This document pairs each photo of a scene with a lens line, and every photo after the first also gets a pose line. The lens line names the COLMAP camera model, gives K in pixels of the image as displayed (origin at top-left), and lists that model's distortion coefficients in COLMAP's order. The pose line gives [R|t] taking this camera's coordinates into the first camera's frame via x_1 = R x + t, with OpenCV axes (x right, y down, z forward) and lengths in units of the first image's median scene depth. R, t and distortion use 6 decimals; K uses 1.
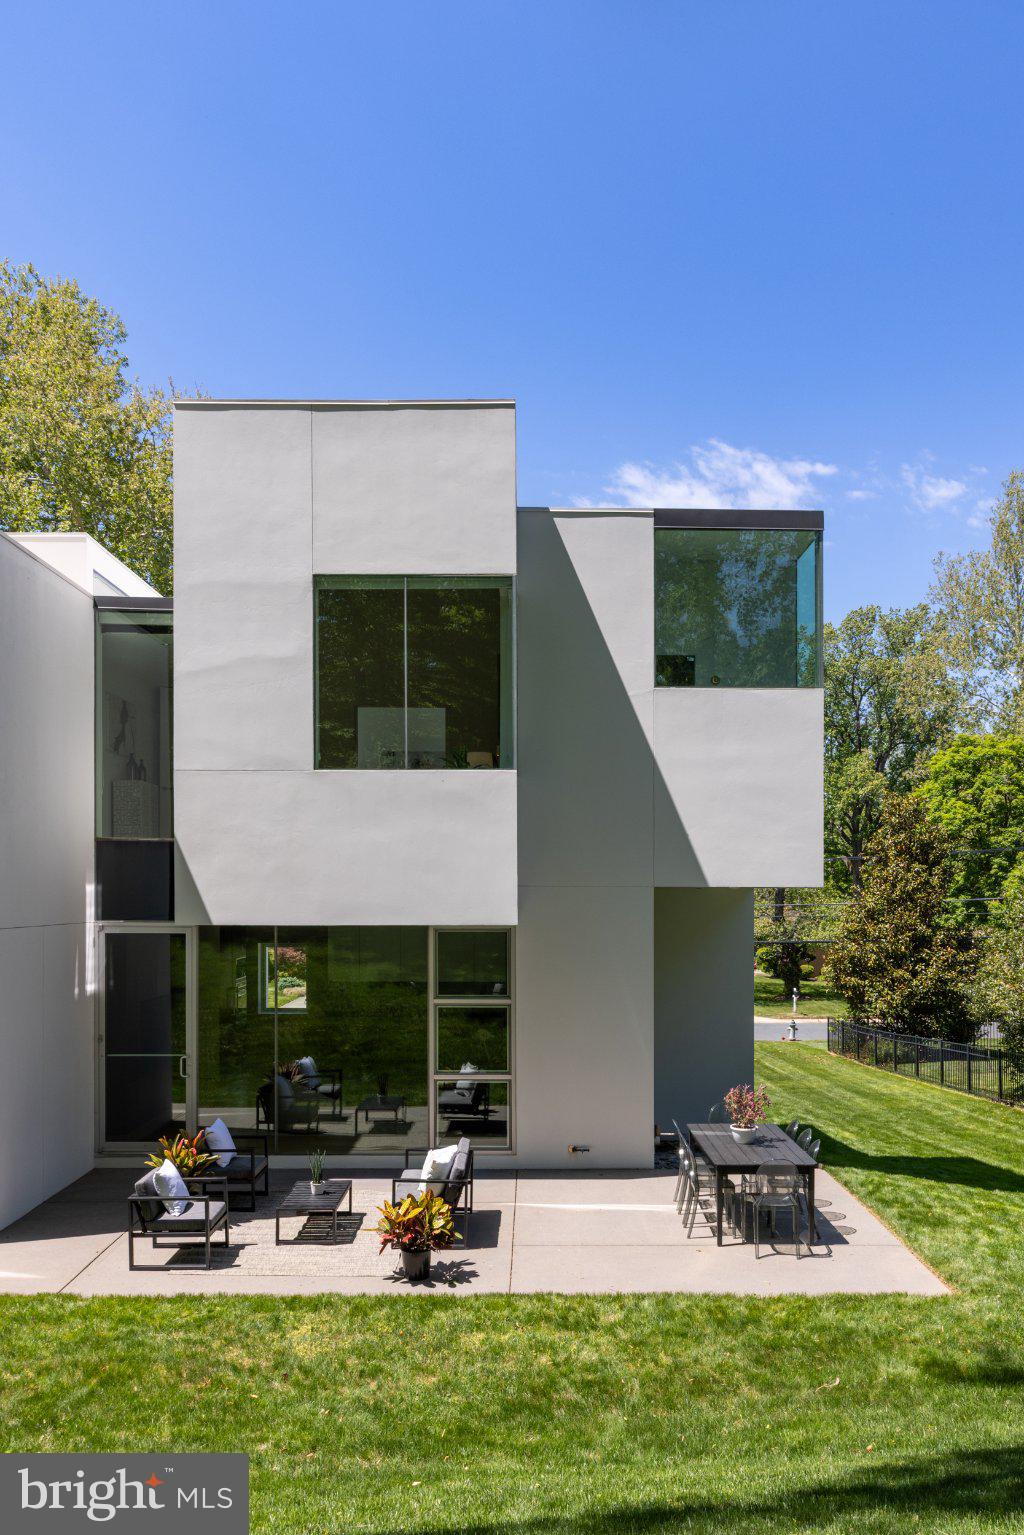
lens RADIAL K [[1103.2, 0, 502.9], [0, 1103.2, 880.2], [0, 0, 1]] dist [0.022205, -0.001396]
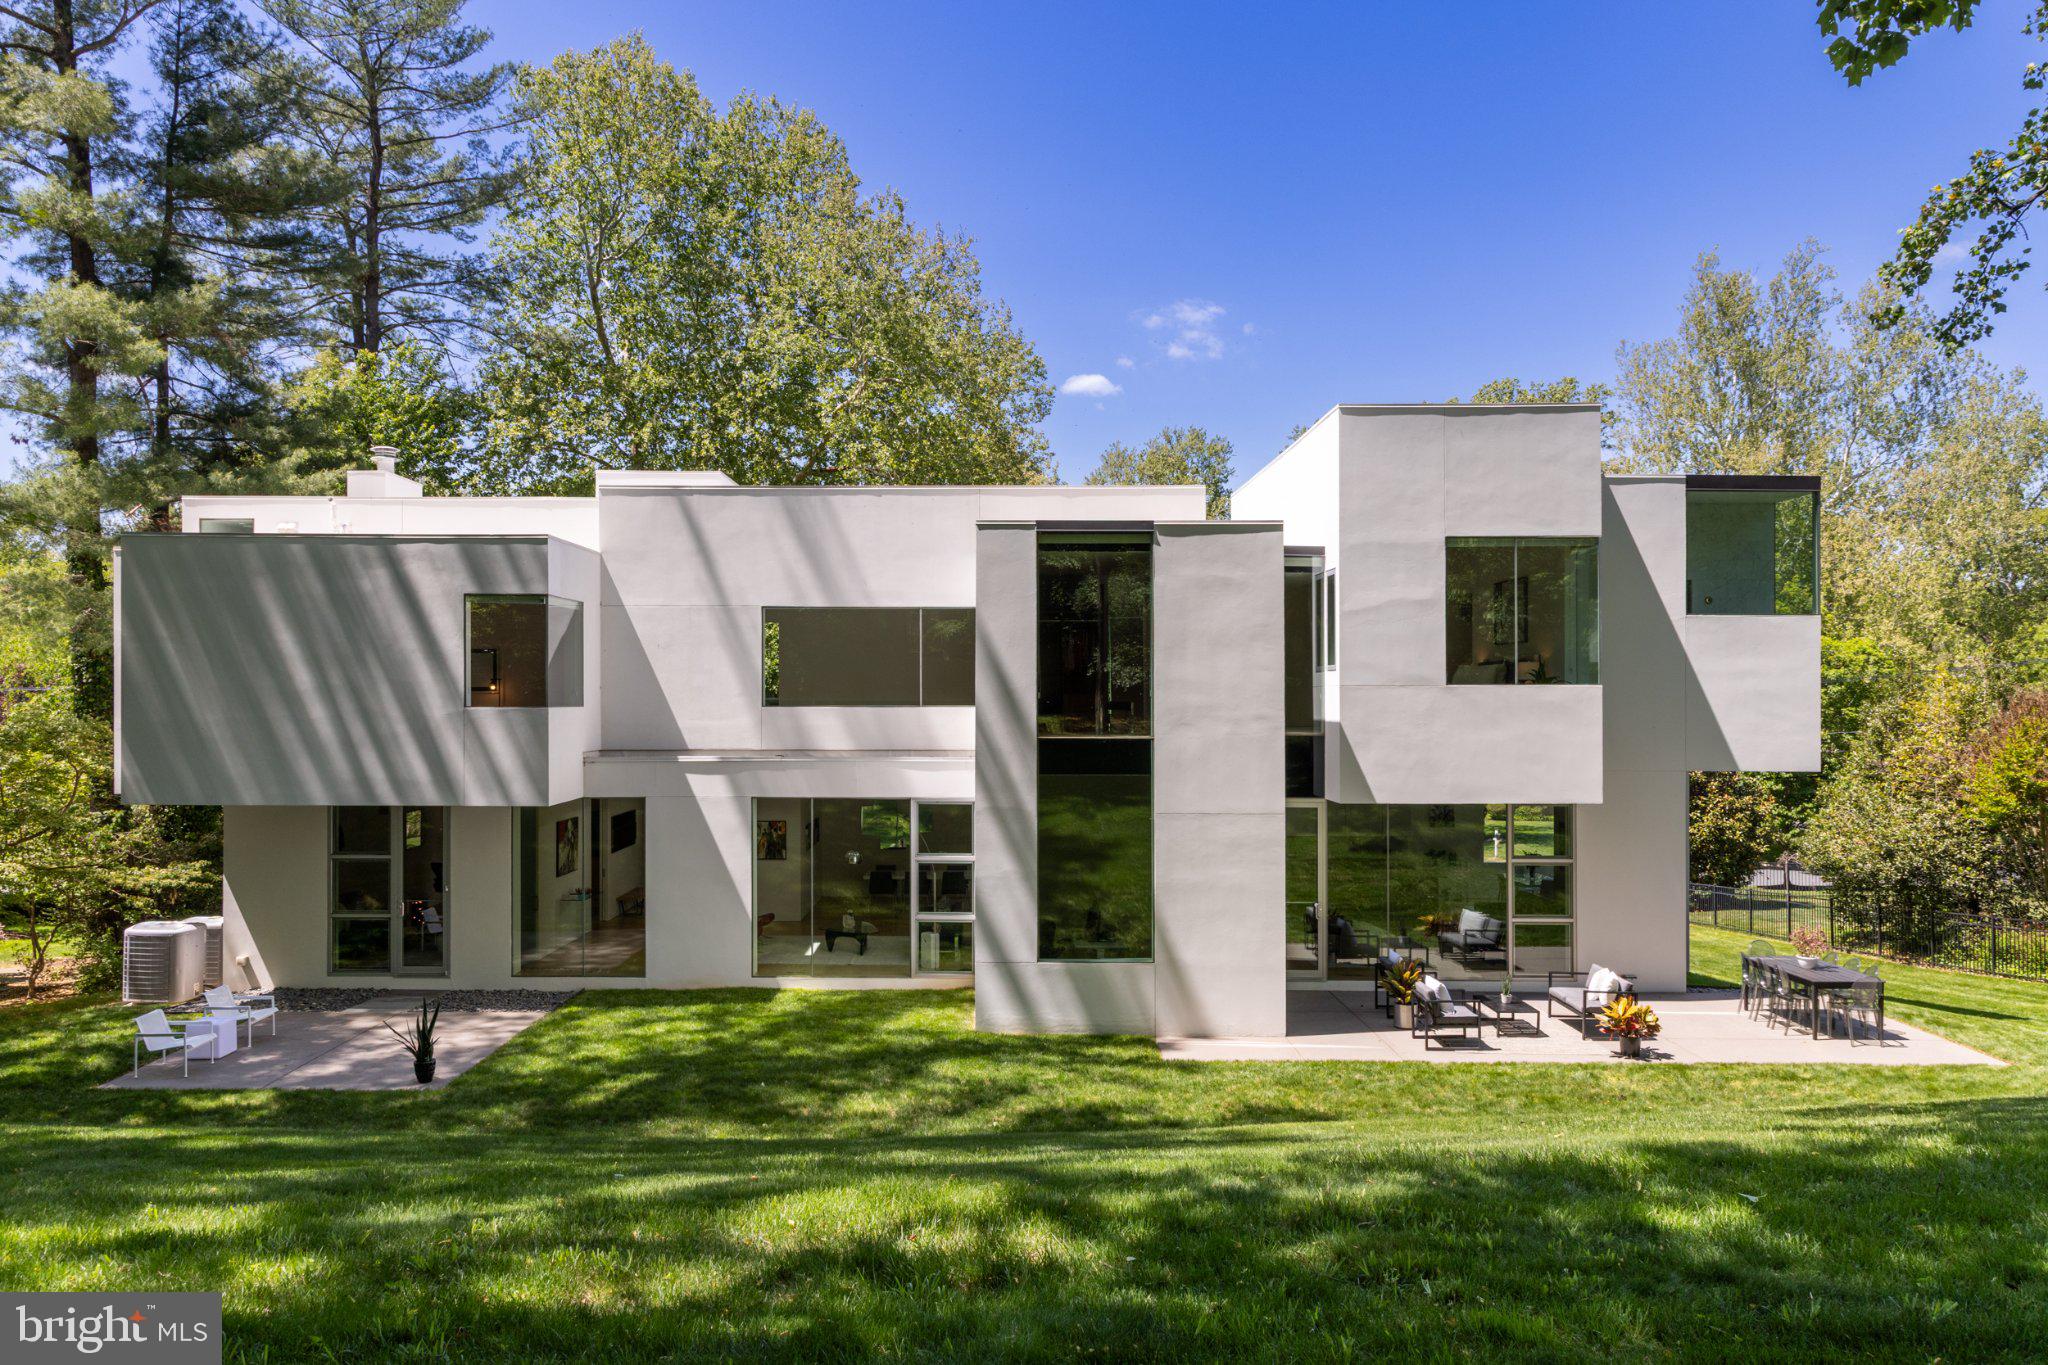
lens RADIAL K [[1323.3, 0, 1025.7], [0, 1323.3, 683.8], [0, 0, 1]] dist [0.000249, -0.000887]
pose [[0.999966, 0.000070, -0.008279, -0.656398], [-0.000137, 0.999967, -0.008117, -0.088389], [0.008278, 0.008118, 0.999933, -0.573982]]
